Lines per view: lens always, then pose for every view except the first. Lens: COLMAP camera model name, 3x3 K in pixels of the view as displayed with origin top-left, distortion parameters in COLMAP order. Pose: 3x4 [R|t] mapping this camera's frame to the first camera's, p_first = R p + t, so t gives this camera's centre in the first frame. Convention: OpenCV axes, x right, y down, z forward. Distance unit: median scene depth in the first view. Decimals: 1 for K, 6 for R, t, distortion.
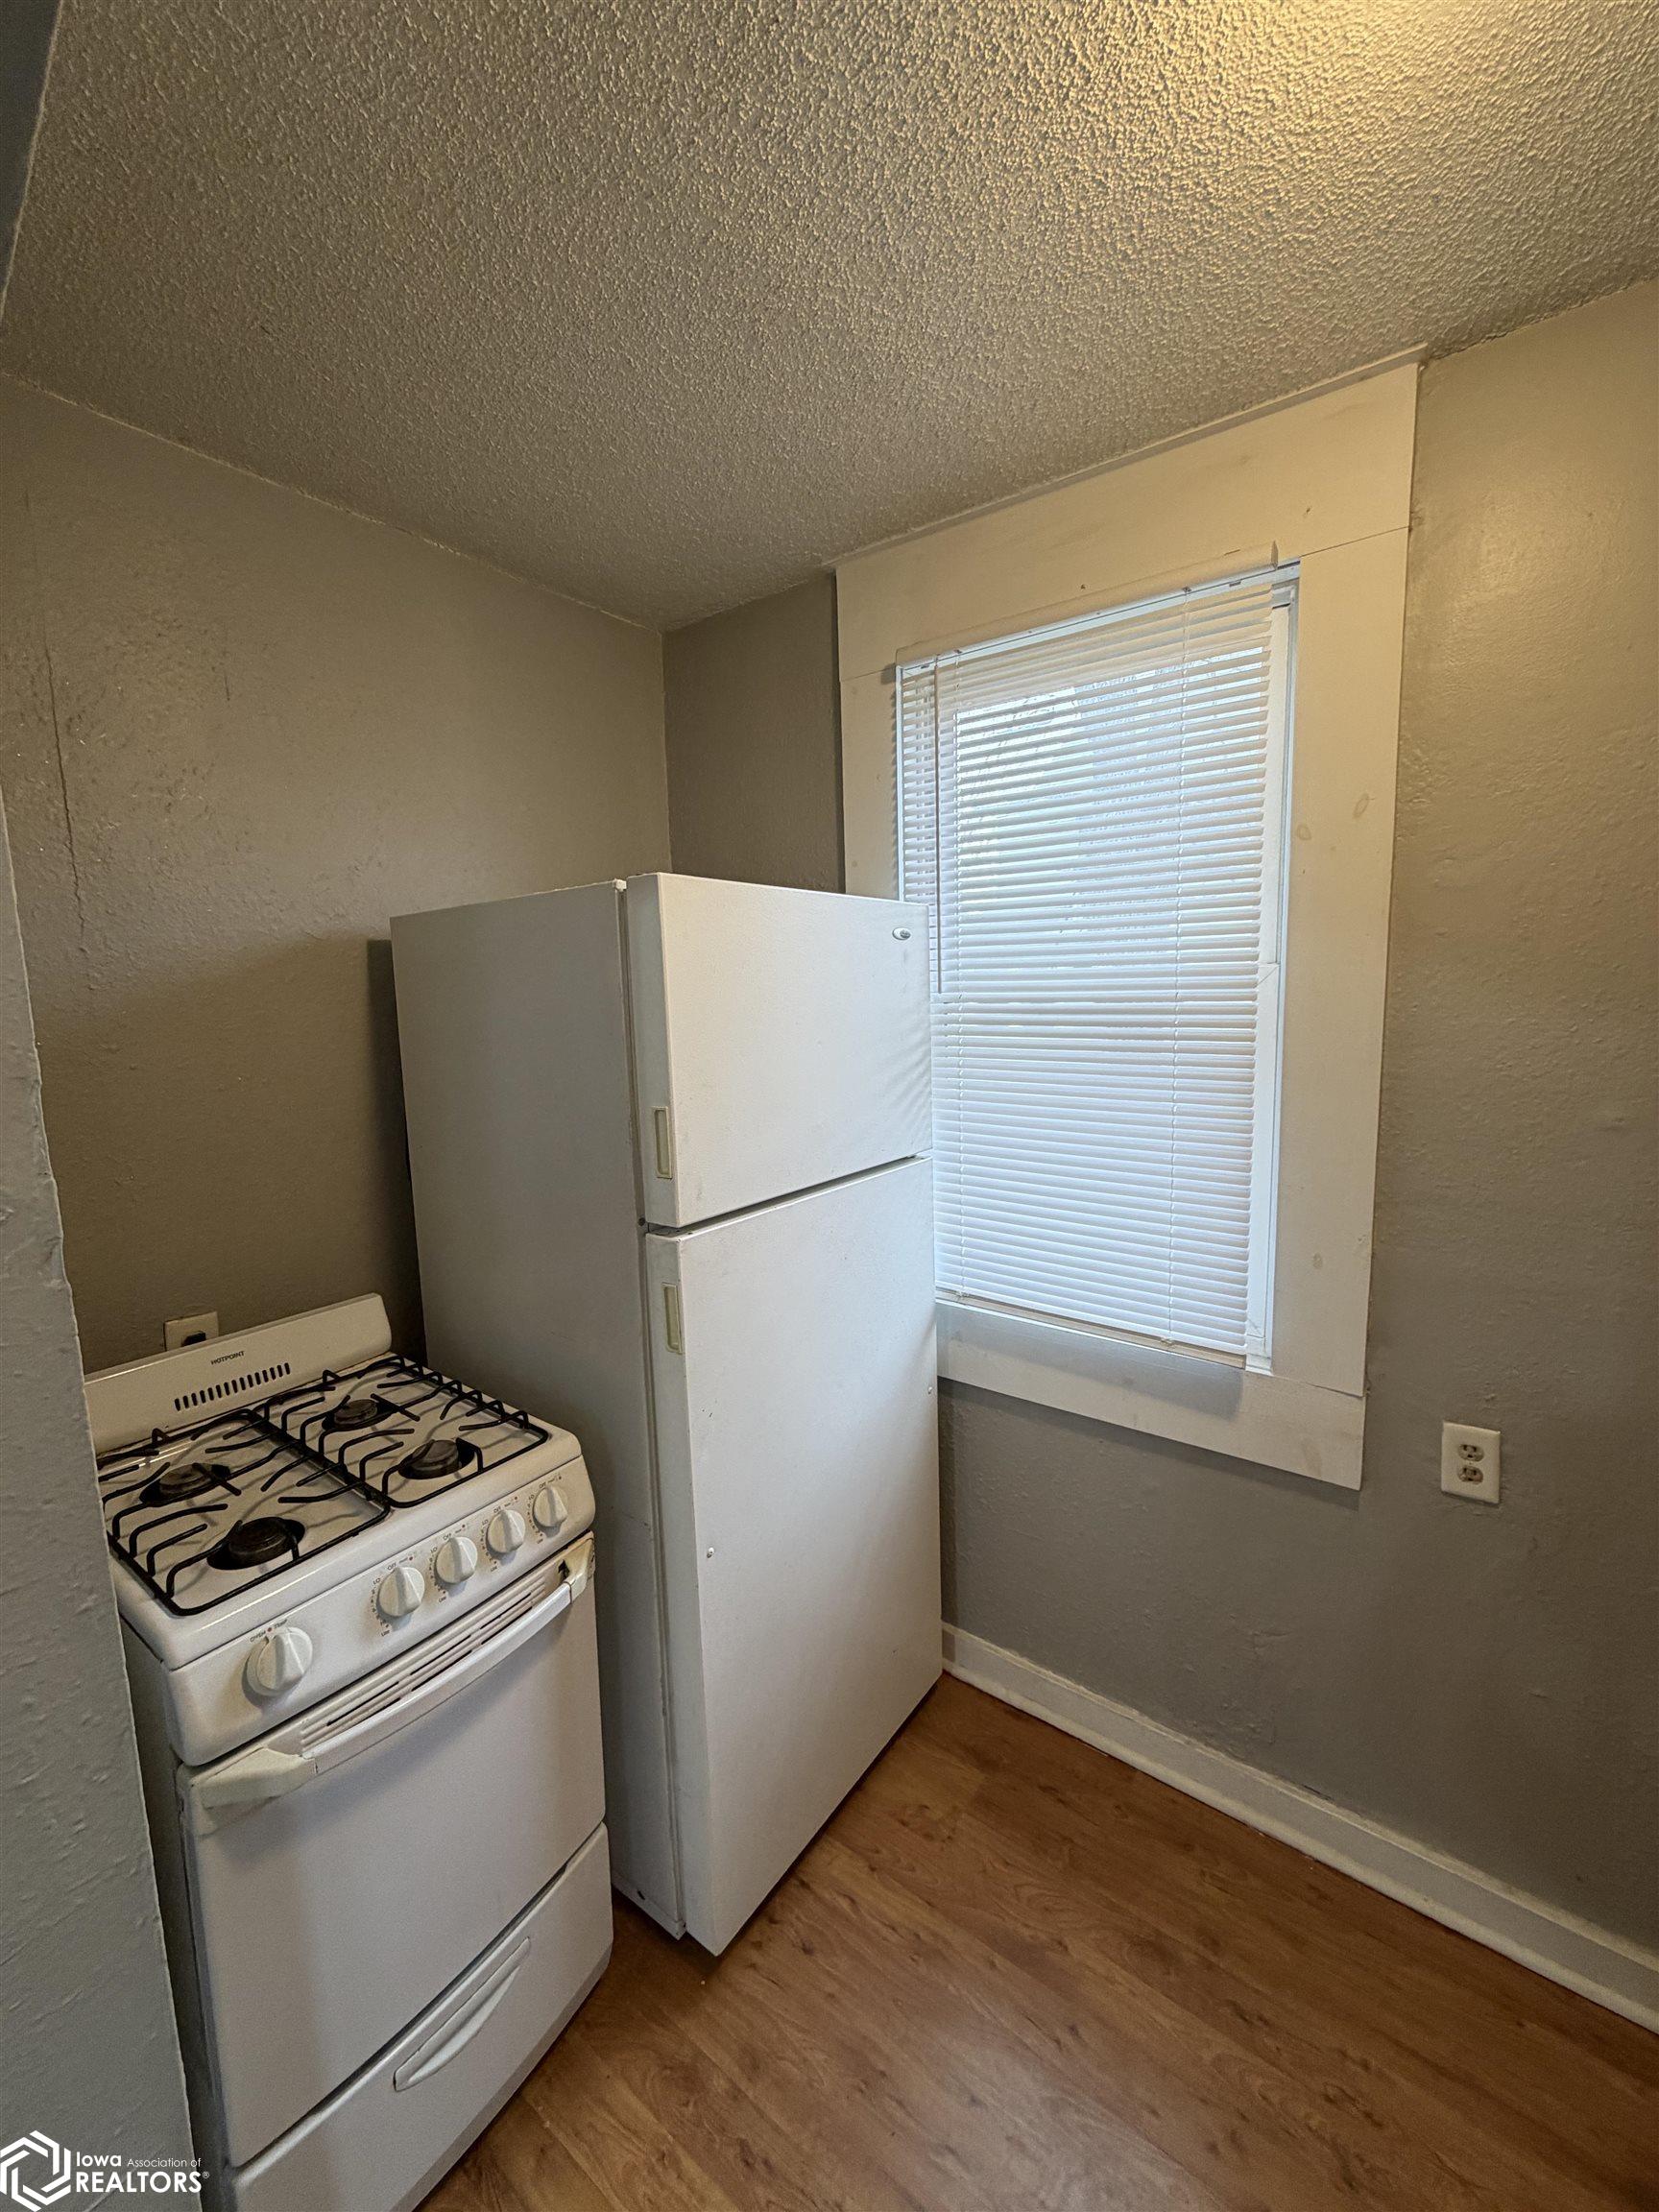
lens RADIAL K [[882.9, 0, 829.5], [0, 882.9, 1106.0], [0, 0, 1]] dist [-0.000713, -0.000349]
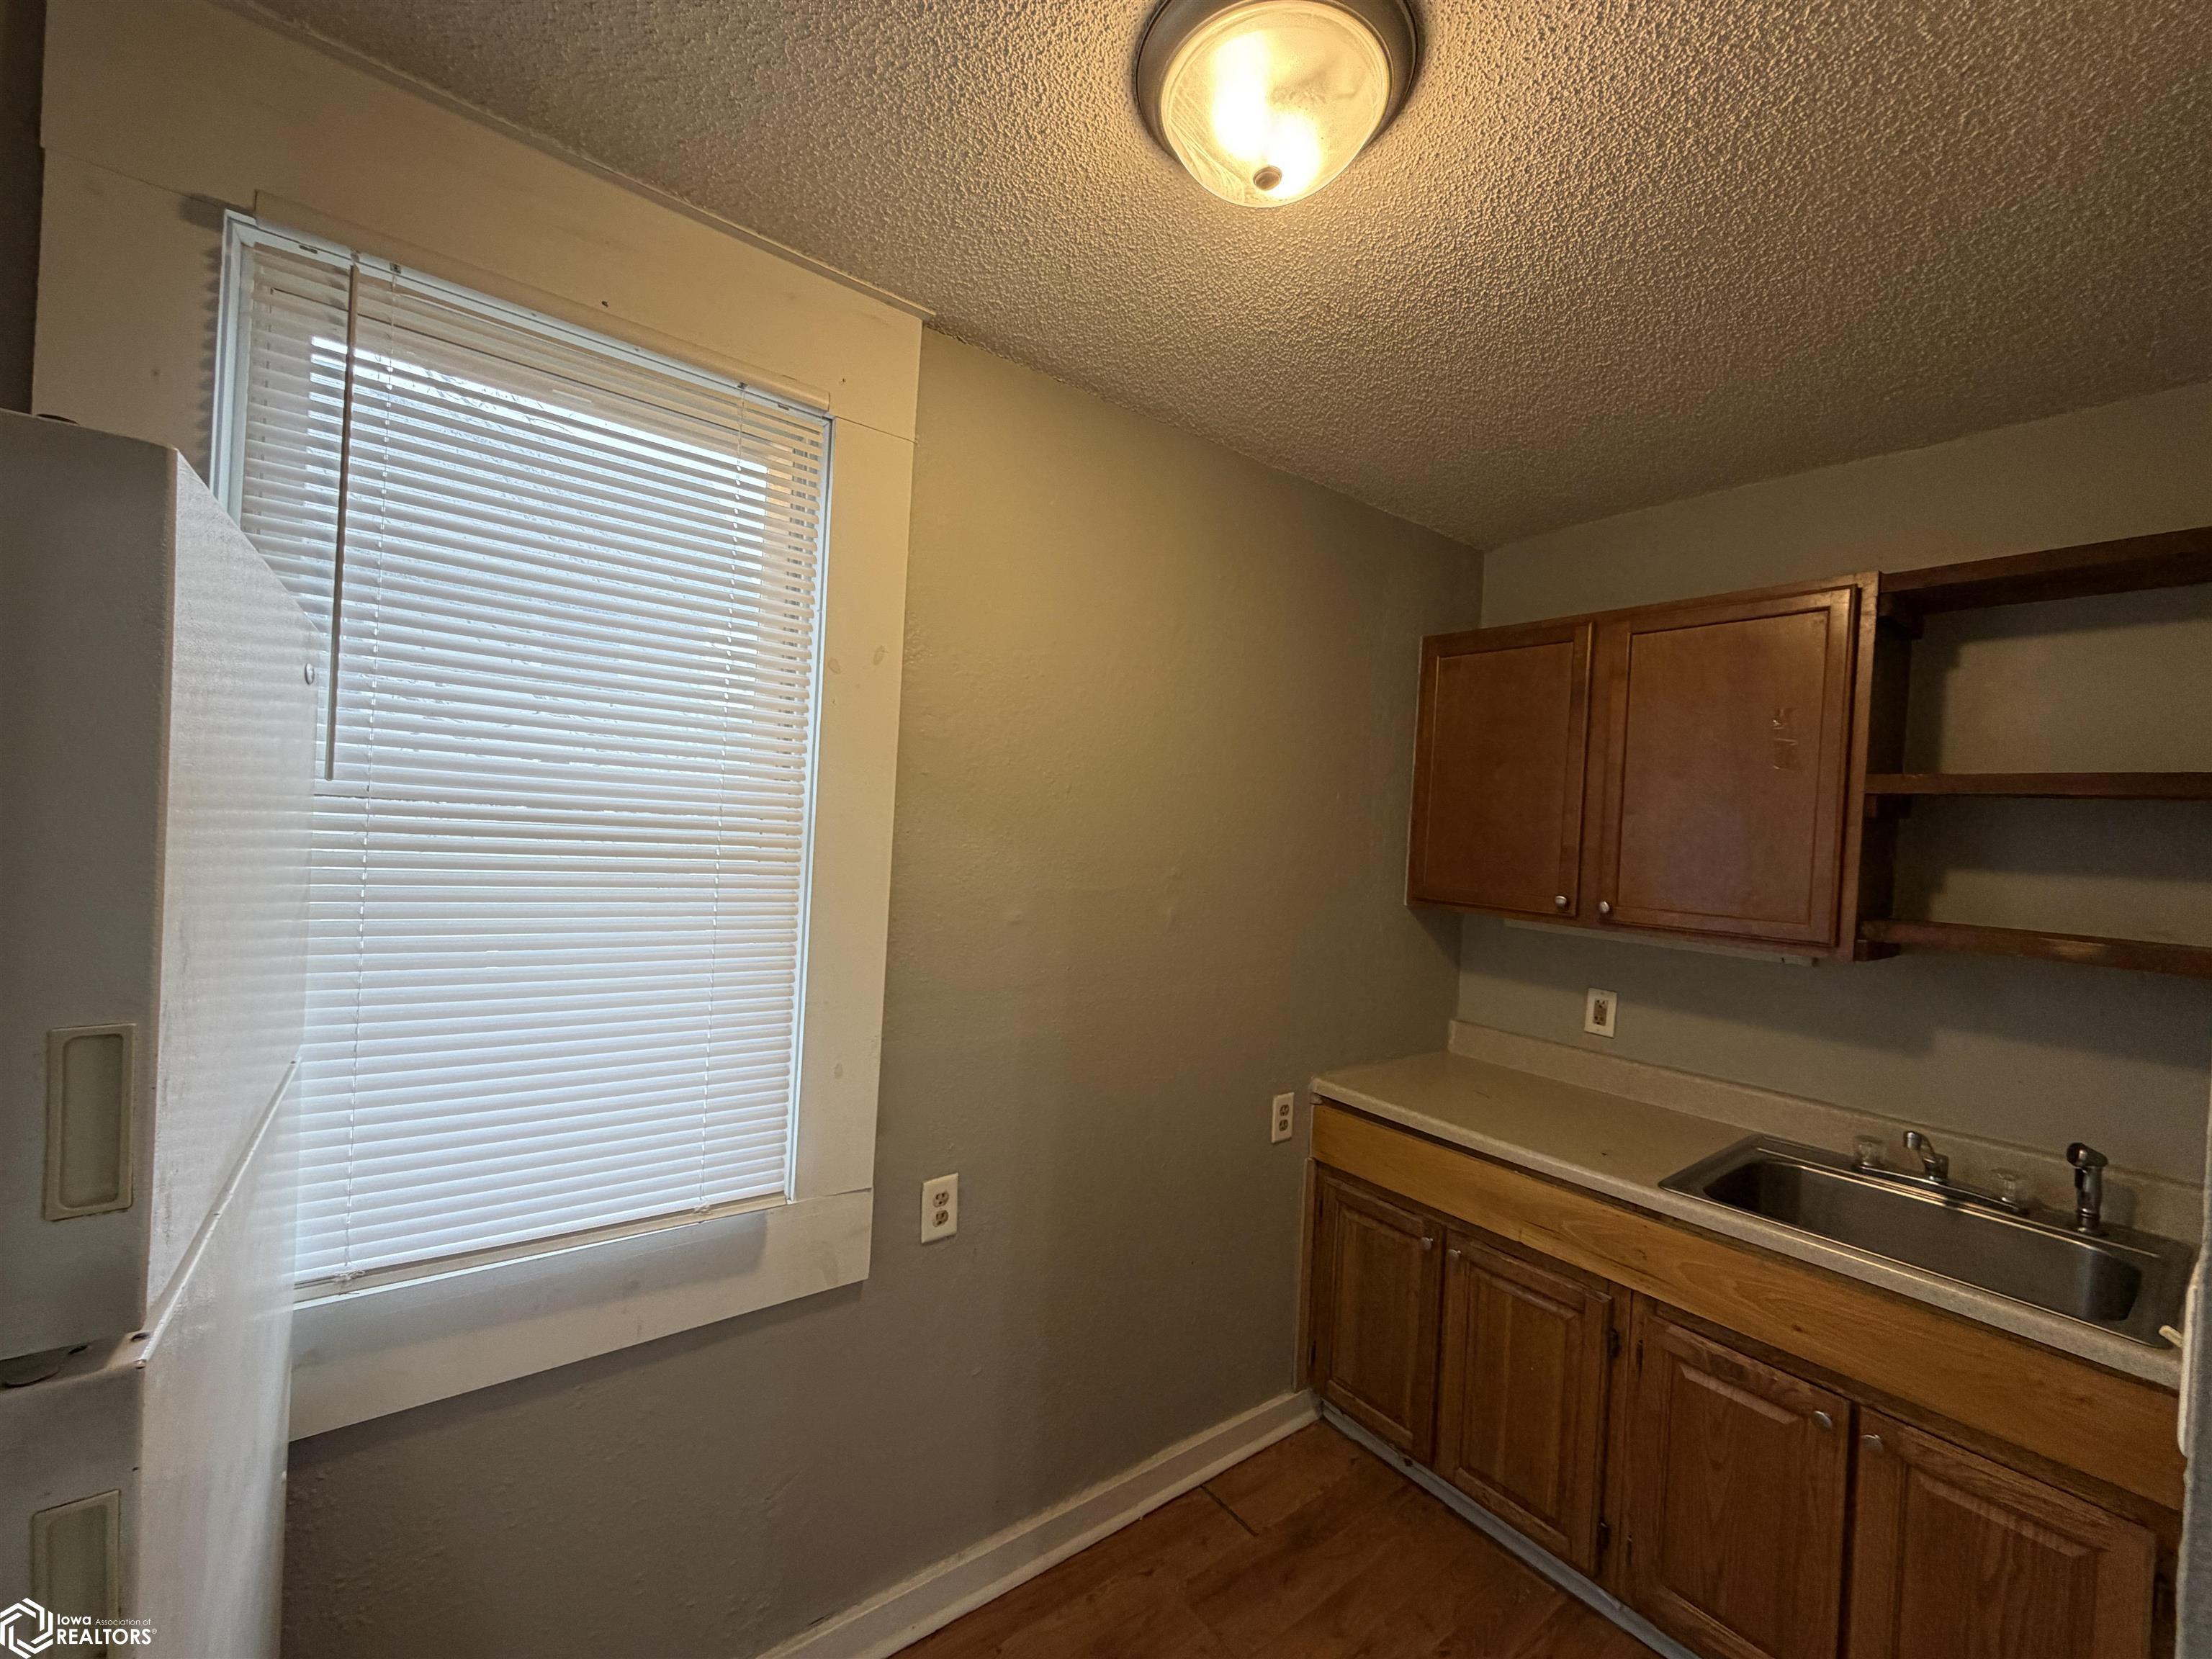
lens RADIAL K [[882.9, 0, 1100.5], [0, 882.9, 833.9], [0, 0, 1]] dist [-0.000713, -0.000349]
pose [[0.272281, 0.032688, 0.961662, -0.387221], [0.067036, 0.996350, -0.052847, -0.028493], [-0.959880, 0.078855, 0.269096, 0.412547]]
